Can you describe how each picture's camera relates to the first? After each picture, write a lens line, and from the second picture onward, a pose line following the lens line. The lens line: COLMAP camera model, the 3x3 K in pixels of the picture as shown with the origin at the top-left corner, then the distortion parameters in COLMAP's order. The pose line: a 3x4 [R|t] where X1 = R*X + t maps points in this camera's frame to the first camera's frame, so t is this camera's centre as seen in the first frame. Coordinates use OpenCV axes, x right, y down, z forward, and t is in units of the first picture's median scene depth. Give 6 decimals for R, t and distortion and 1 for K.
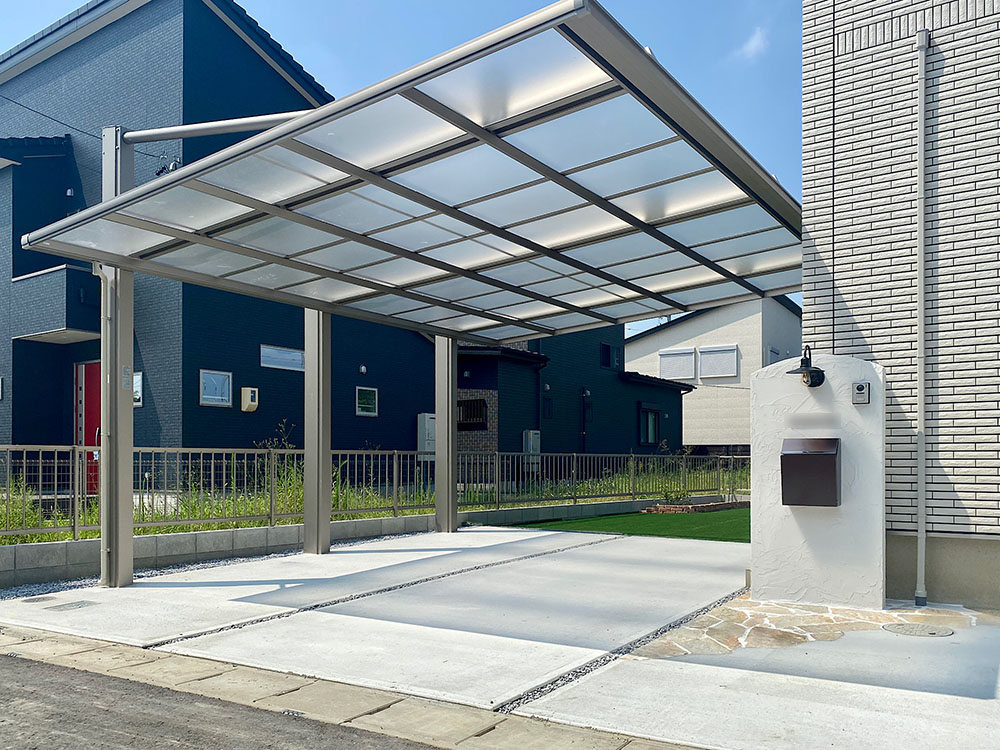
lens RADIAL K [[810.8, 0, 470.3], [0, 810.8, 455.7], [0, 0, 1]] dist [0.003811, 0.004336]
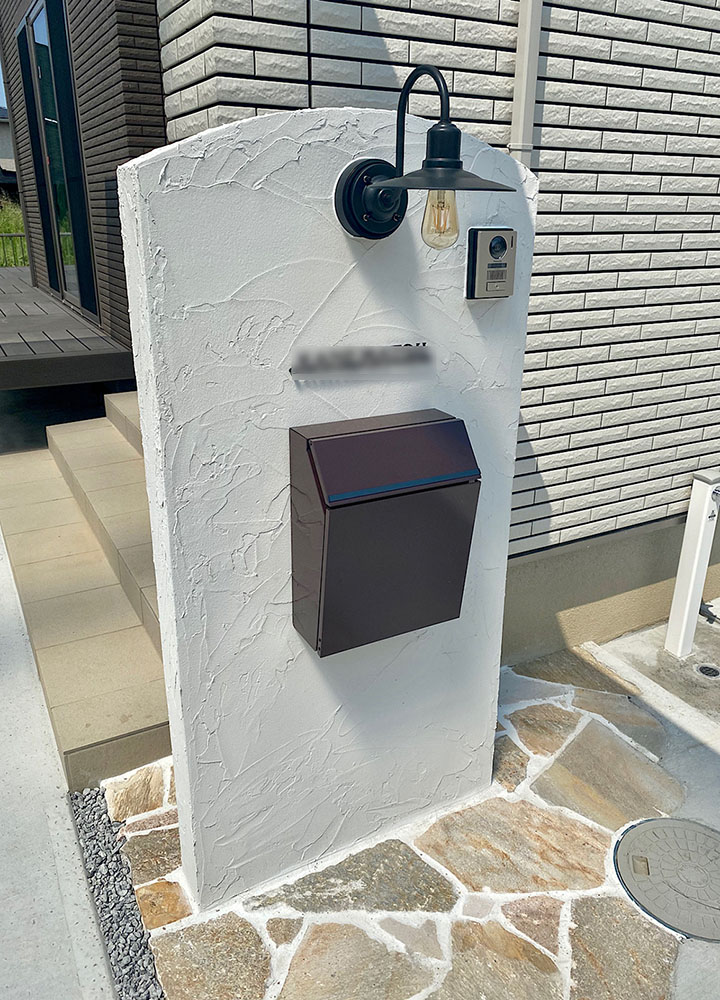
lens RADIAL K [[773.3, 0, 363.6], [0, 773.3, 488.1], [0, 0, 1]] dist [0.016616, 0.000122]
pose [[0.430583, -0.306770, 0.848817, 0.174050], [-0.014083, 0.938066, 0.346170, -0.098708], [-0.902441, -0.161009, 0.399595, 0.908486]]
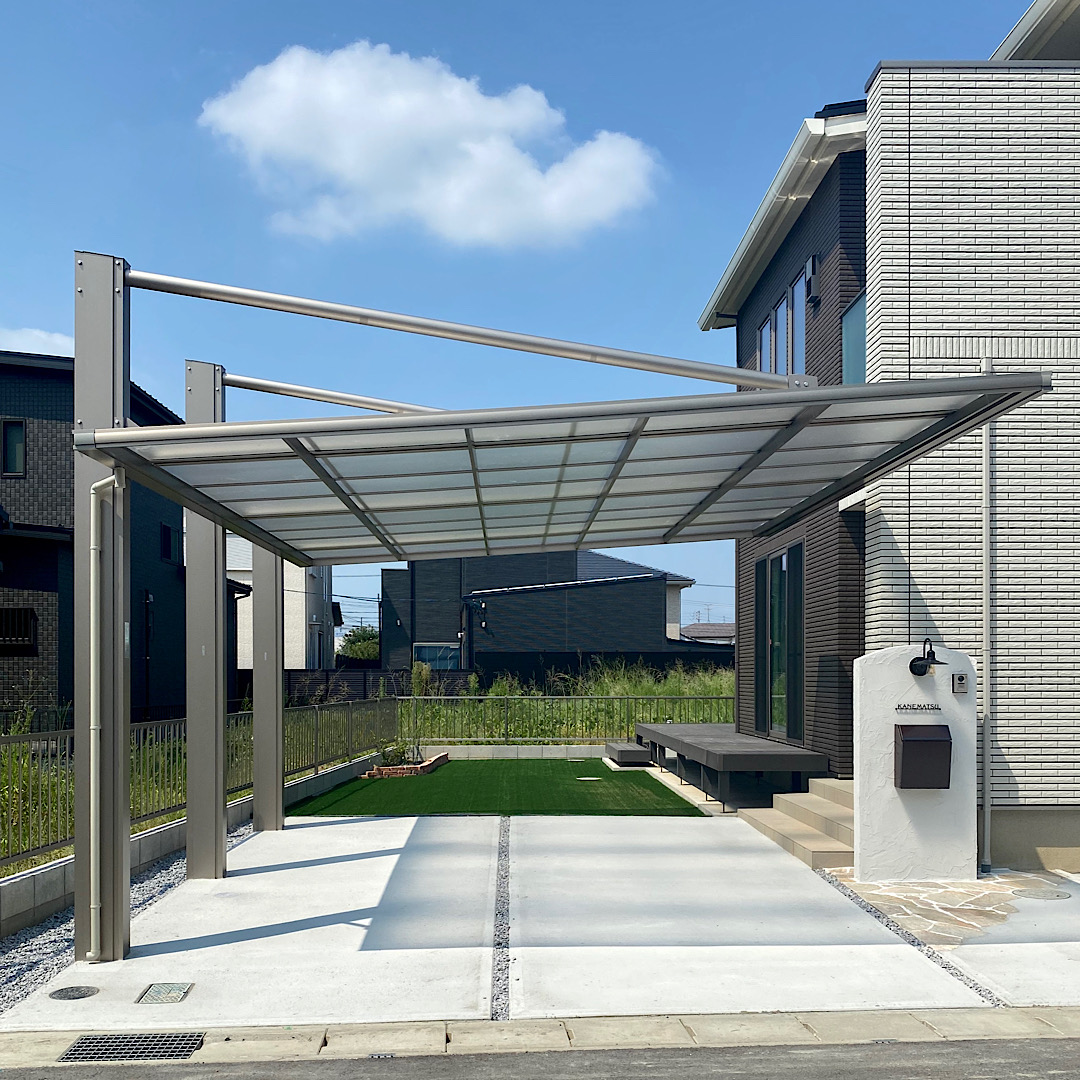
lens RADIAL K [[1204.7, 0, 481.4], [0, 1204.7, 674.5], [0, 0, 1]] dist [0.139033, -0.397648]
pose [[0.819866, -0.003175, 0.572546, -0.983378], [-0.001341, 0.999971, 0.007466, -0.100038], [-0.572554, -0.006889, 0.819838, 0.025210]]
